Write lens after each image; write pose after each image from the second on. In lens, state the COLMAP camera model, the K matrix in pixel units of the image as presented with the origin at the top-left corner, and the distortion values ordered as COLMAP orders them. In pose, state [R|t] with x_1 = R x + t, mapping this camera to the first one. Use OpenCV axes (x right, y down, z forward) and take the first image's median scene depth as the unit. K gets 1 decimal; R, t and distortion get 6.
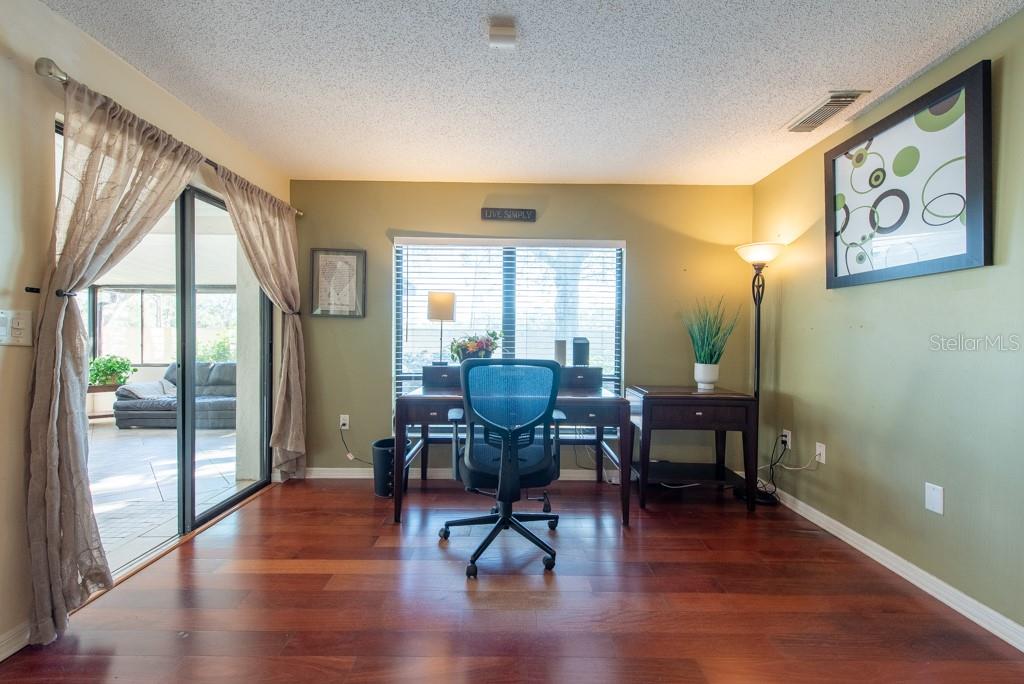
lens RADIAL K [[402.7, 0, 509.3], [0, 402.7, 342.6], [0, 0, 1]] dist [0.013592, -0.003316]
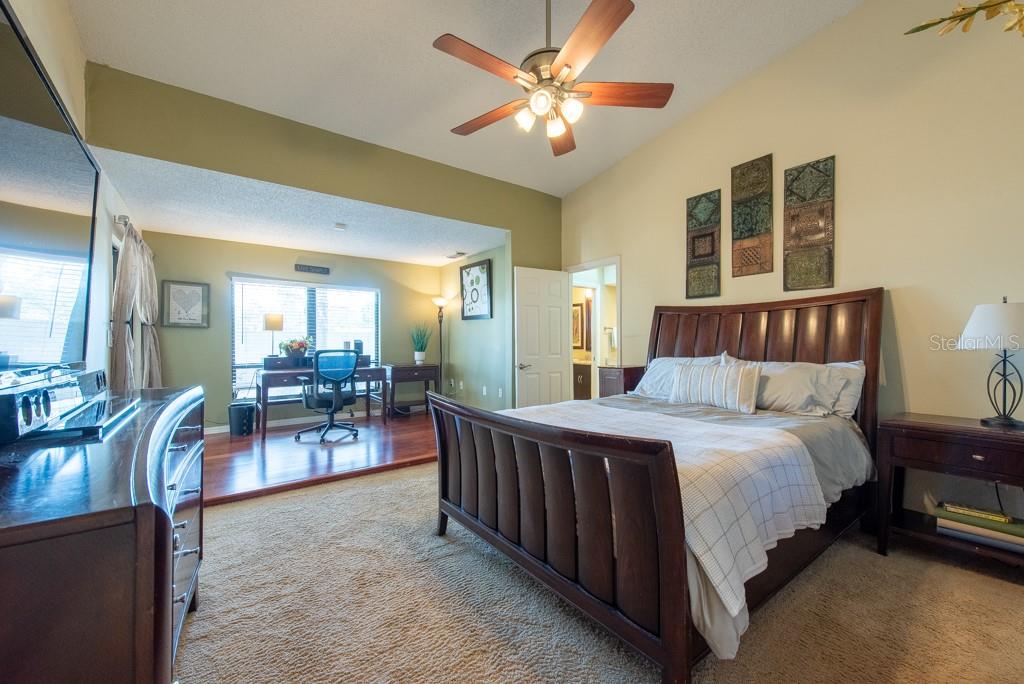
lens RADIAL K [[409.1, 0, 508.1], [0, 409.1, 344.3], [0, 0, 1]] dist [0.000830, 0.000003]
pose [[0.810937, -0.015302, 0.584933, -0.446866], [0.013539, 0.999881, 0.007387, 0.003340], [-0.584976, 0.001929, 0.811048, -1.156189]]
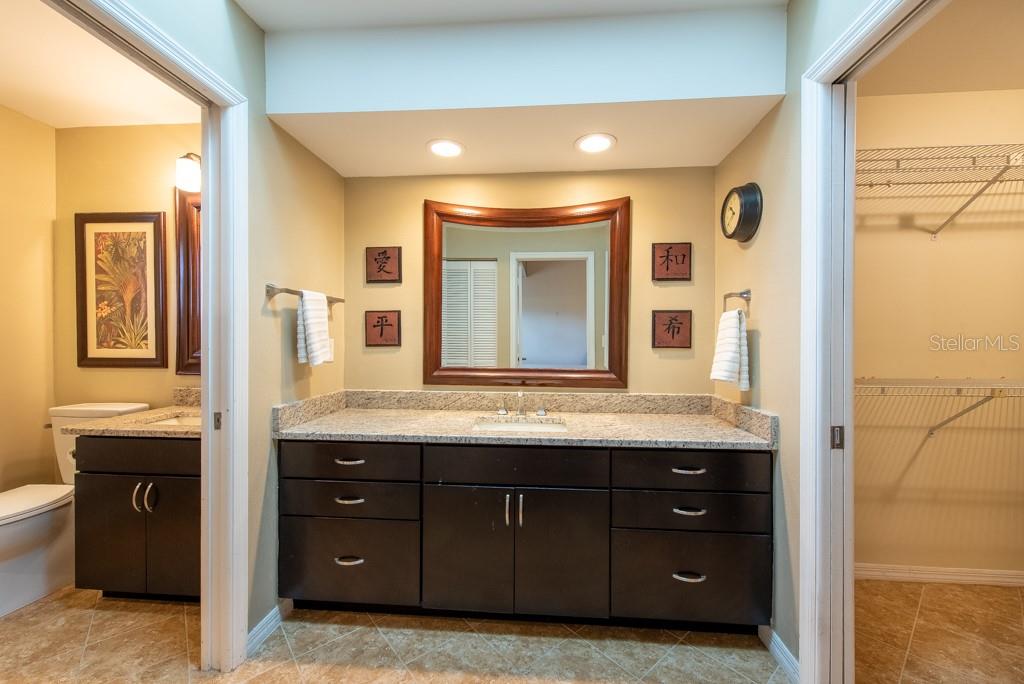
lens RADIAL K [[402.7, 0, 509.9], [0, 402.7, 340.9], [0, 0, 1]] dist [0.013592, -0.003316]
pose [[0.088876, -0.015483, 0.995922, 0.932315], [0.007120, 0.999864, 0.014909, 0.001484], [-0.996017, 0.005766, 0.088974, 0.121748]]
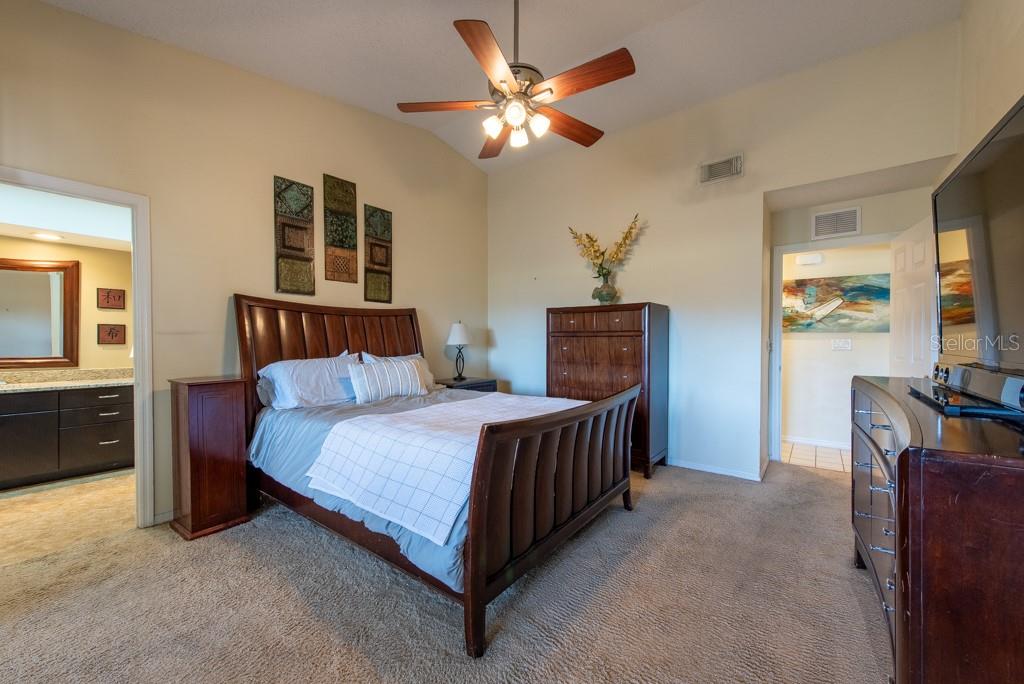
lens RADIAL K [[402.7, 0, 510.4], [0, 402.7, 342.5], [0, 0, 1]] dist [0.013592, -0.003316]
pose [[-0.798361, -0.011884, 0.602062, -0.398631], [-0.003152, 0.999874, 0.015556, -0.005368], [-0.602171, 0.010522, -0.798298, 0.195016]]
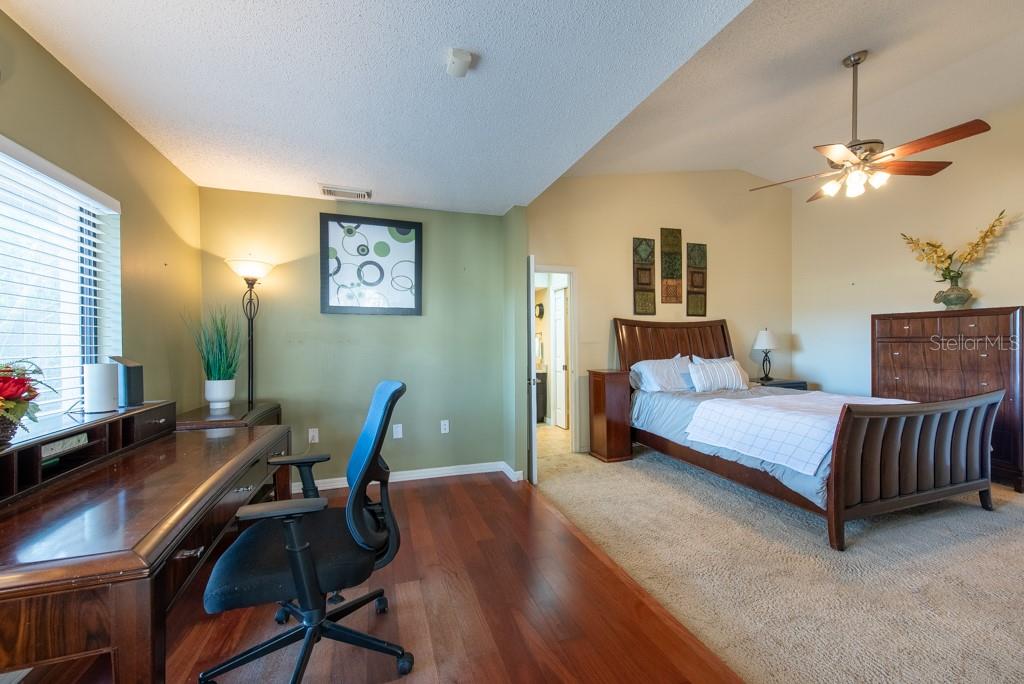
lens RADIAL K [[402.7, 0, 507.9], [0, 402.7, 343.5], [0, 0, 1]] dist [0.013592, -0.003316]
pose [[-0.322999, -0.010647, 0.946339, -0.649221], [0.011628, 0.999817, 0.015218, -0.040103], [-0.946328, 0.015920, -0.322816, 0.784123]]
